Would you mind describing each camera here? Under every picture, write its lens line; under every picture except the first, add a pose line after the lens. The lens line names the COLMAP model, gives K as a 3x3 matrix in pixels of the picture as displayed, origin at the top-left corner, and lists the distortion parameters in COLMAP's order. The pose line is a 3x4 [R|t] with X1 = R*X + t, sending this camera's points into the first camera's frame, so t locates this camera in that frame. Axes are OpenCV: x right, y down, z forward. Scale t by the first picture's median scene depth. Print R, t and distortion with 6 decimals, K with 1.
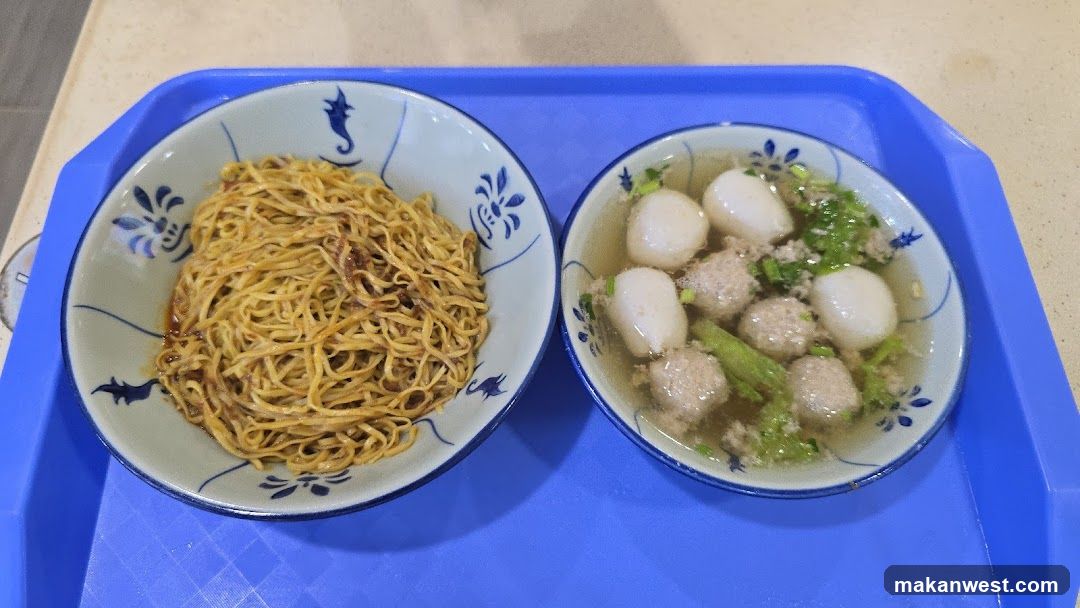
lens RADIAL K [[754.7, 0, 540.0], [0, 754.7, 304.0], [0, 0, 1]] dist [0.028495, -0.001560]
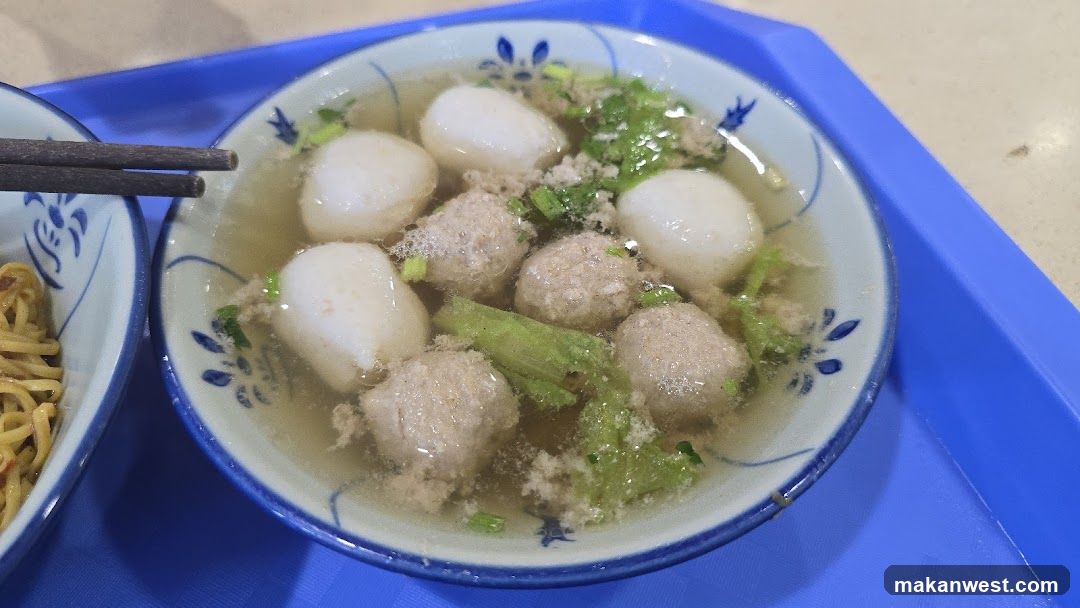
lens RADIAL K [[772.0, 0, 540.0], [0, 772.0, 304.0], [0, 0, 1]] dist [0.064688, -0.161315]
pose [[0.955690, -0.239836, 0.170689, 0.184859], [0.270256, 0.944698, -0.185764, 0.150675], [-0.116696, 0.223663, 0.967655, 0.445341]]
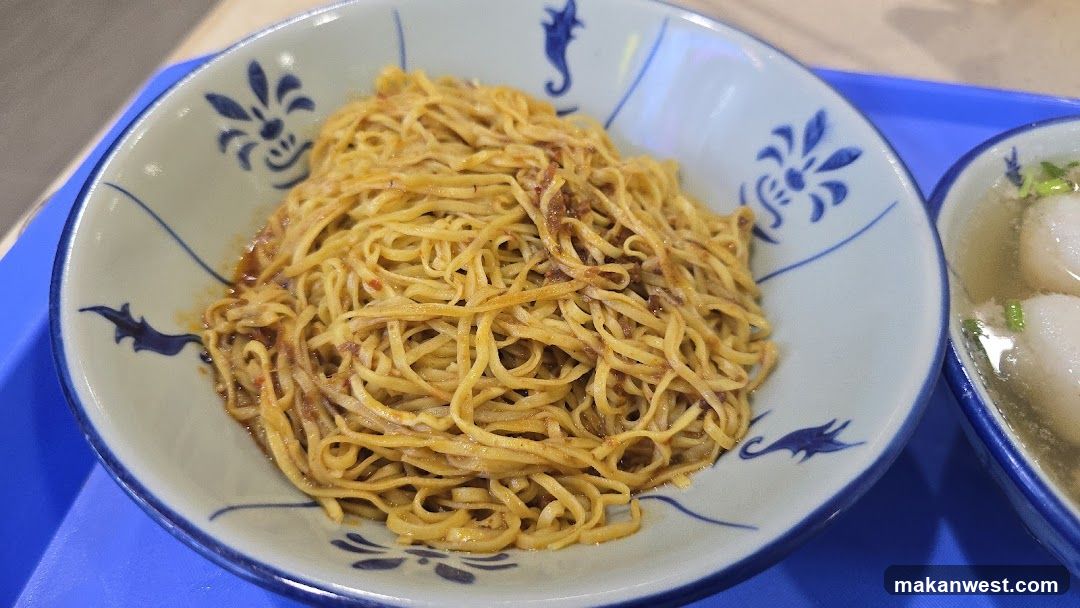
lens RADIAL K [[772.0, 0, 540.0], [0, 772.0, 304.0], [0, 0, 1]] dist [0.064688, -0.161315]
pose [[0.981360, 0.144363, -0.126857, -0.177945], [-0.173050, 0.950905, -0.256581, 0.175863], [0.083588, 0.273751, 0.958162, 0.445310]]
